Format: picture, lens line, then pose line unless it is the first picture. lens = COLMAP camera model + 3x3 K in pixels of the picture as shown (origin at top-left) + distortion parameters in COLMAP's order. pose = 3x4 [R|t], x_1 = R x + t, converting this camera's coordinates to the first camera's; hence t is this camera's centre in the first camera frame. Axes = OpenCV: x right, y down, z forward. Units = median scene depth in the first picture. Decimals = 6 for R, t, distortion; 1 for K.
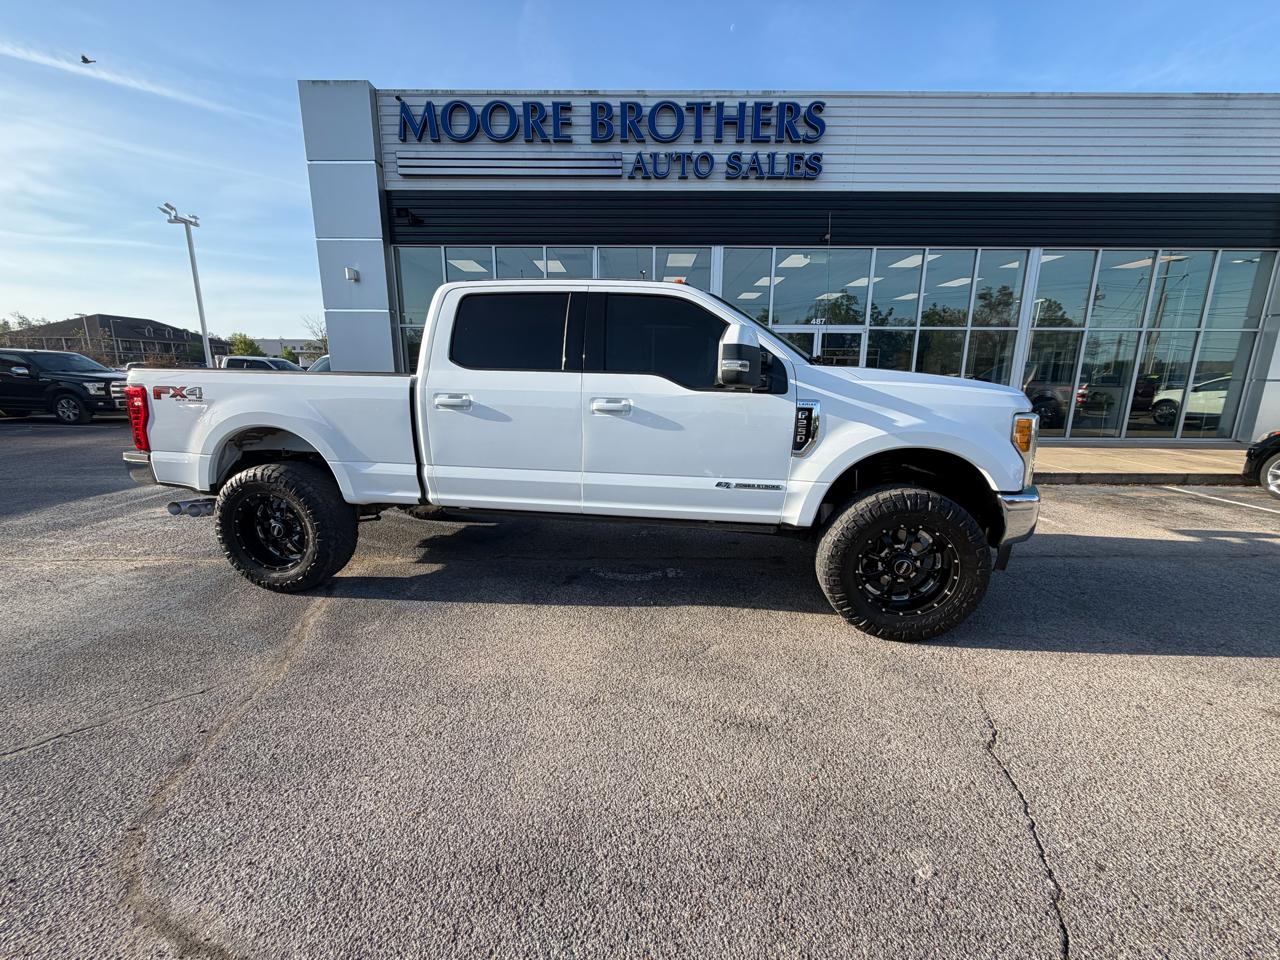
lens RADIAL K [[509.6, 0, 641.9], [0, 509.6, 479.1], [0, 0, 1]] dist [-0.001109, 0.000227]
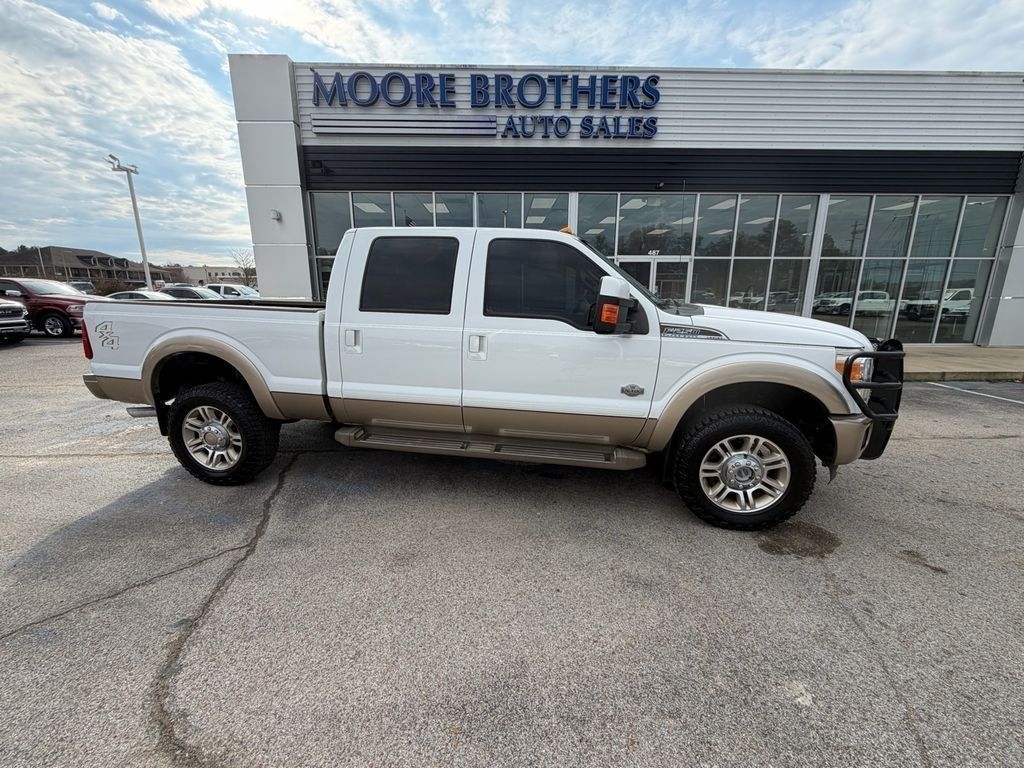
lens RADIAL K [[407.7, 0, 512.8], [0, 407.7, 384.0], [0, 0, 1]] dist [-0.001109, 0.000227]
pose [[0.999590, -0.011143, 0.026382, -0.032585], [0.010760, 0.999835, 0.014613, -0.006200], [-0.026541, -0.014323, 0.999545, 0.003520]]
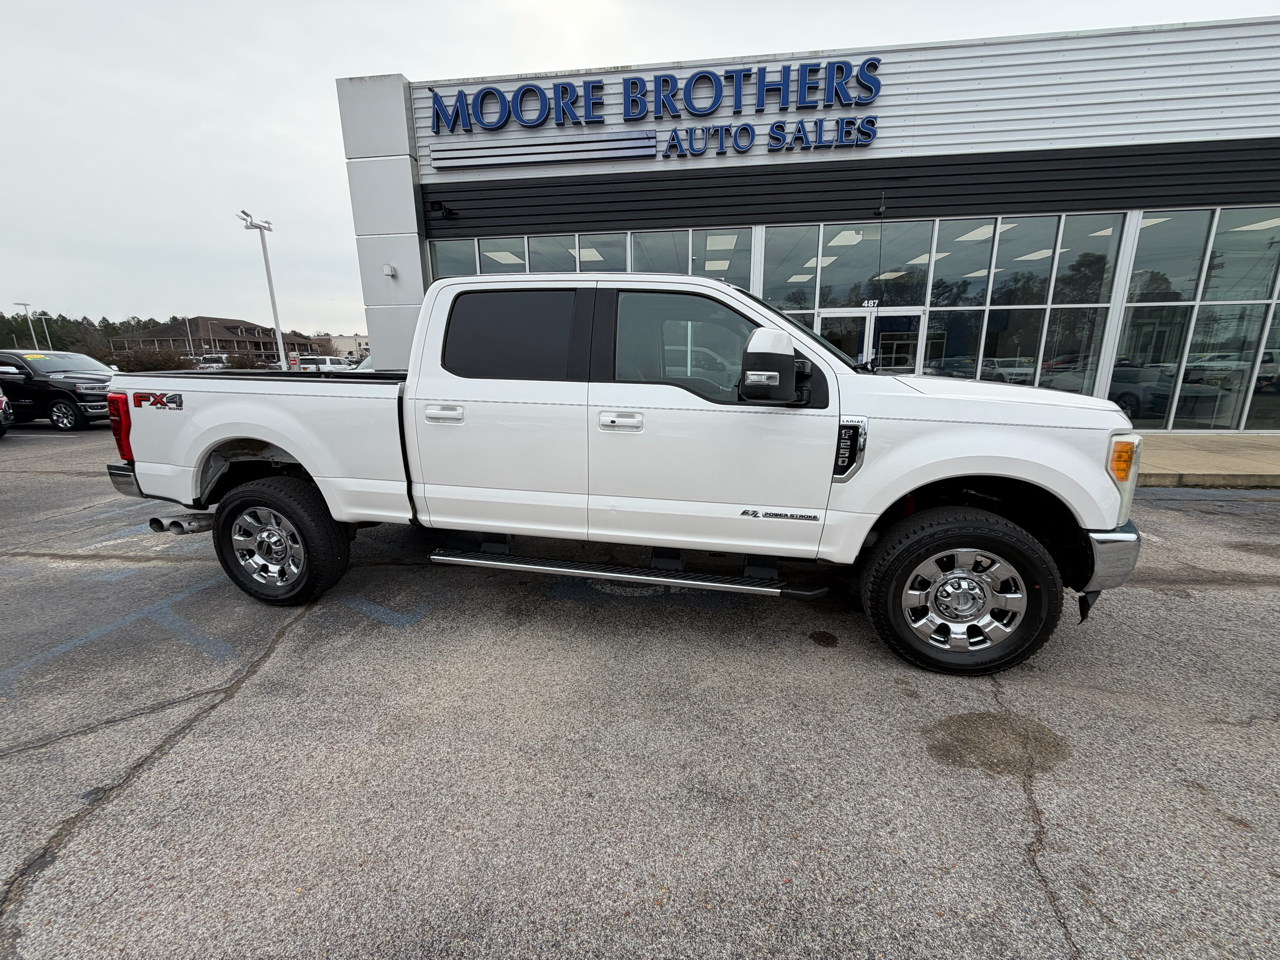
lens RADIAL K [[509.6, 0, 640.8], [0, 509.6, 479.5], [0, 0, 1]] dist [-0.001109, 0.000227]
pose [[0.993981, 0.007890, -0.109264, 0.041639], [-0.005622, 0.999763, 0.021048, -0.012133], [0.109405, -0.020307, 0.993790, 0.042769]]
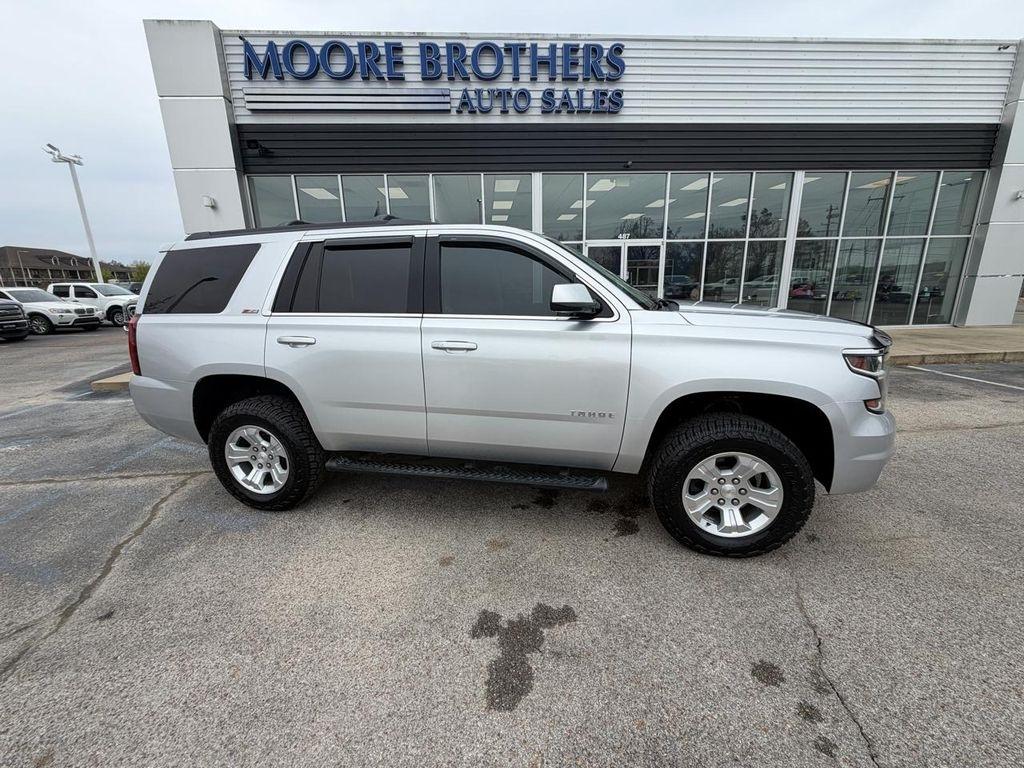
lens RADIAL K [[407.7, 0, 513.4], [0, 407.7, 383.5], [0, 0, 1]] dist [-0.001109, 0.000227]
pose [[0.997293, -0.042391, 0.060081, 0.020351], [0.040439, 0.998626, 0.033341, -0.011825], [-0.061411, -0.030821, 0.997637, 0.066384]]
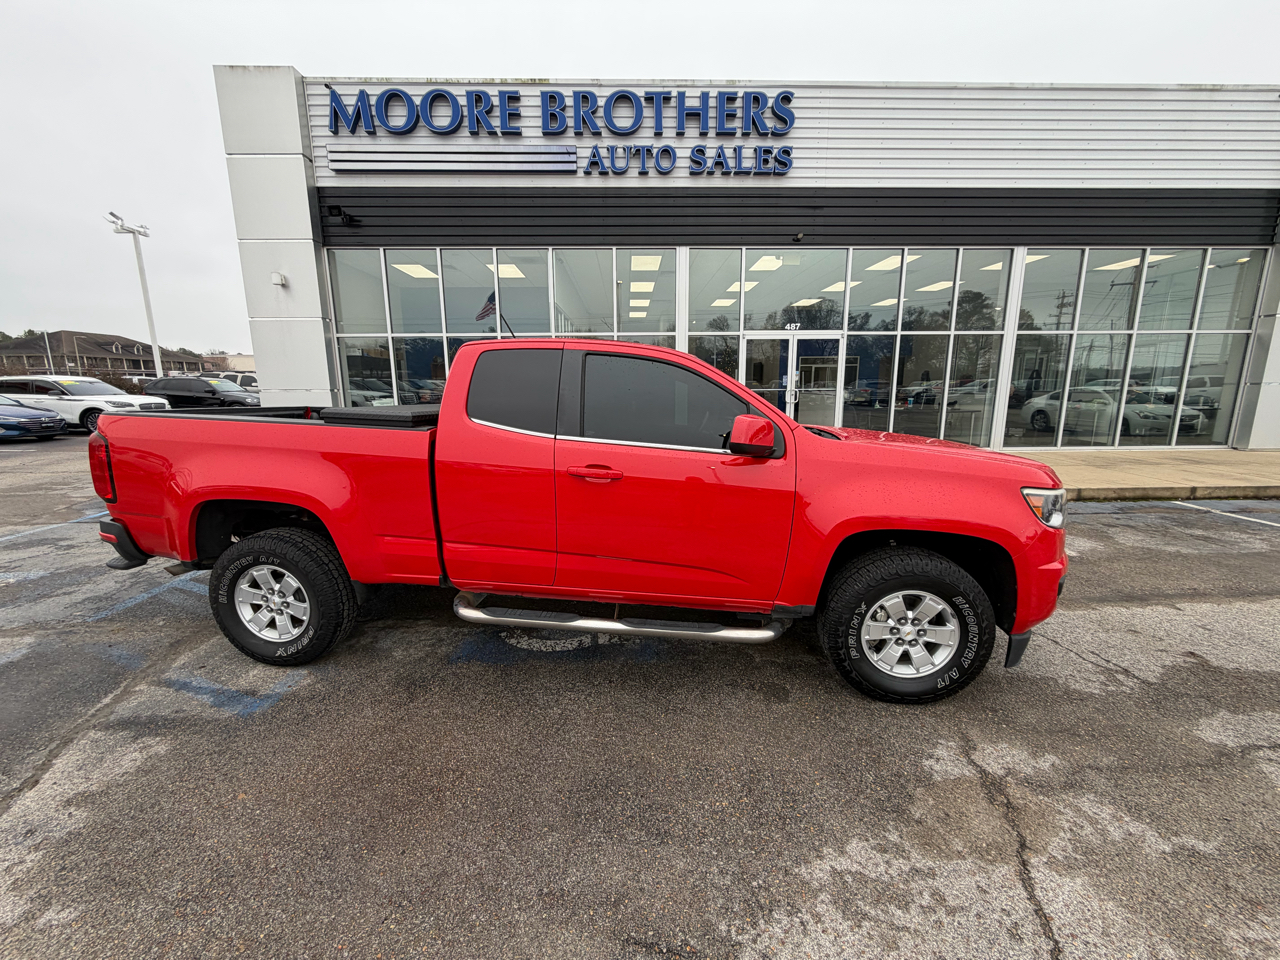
lens RADIAL K [[509.6, 0, 641.3], [0, 509.6, 478.8], [0, 0, 1]] dist [-0.001109, 0.000227]
pose [[0.999484, -0.017025, 0.027237, 0.043277], [0.017631, 0.999599, -0.022174, -0.018450], [-0.026849, 0.022643, 0.999383, 0.091519]]
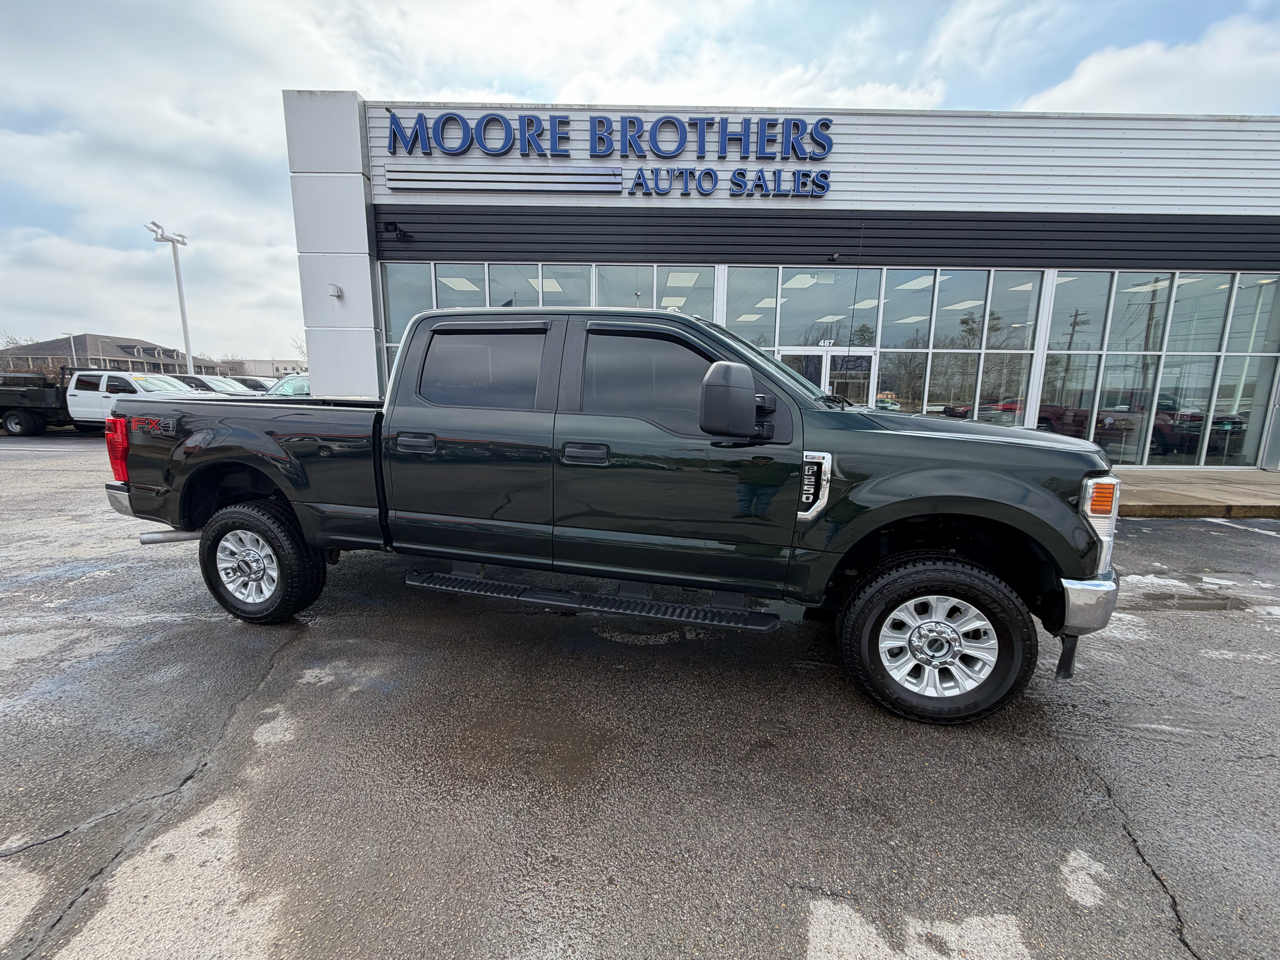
lens RADIAL K [[509.6, 0, 640.9], [0, 509.6, 478.9], [0, 0, 1]] dist [-0.001109, 0.000227]
pose [[0.999900, 0.002232, 0.013956, -0.015429], [-0.001627, 0.999064, -0.043230, -0.015044], [-0.014040, 0.043203, 0.998968, 0.066630]]
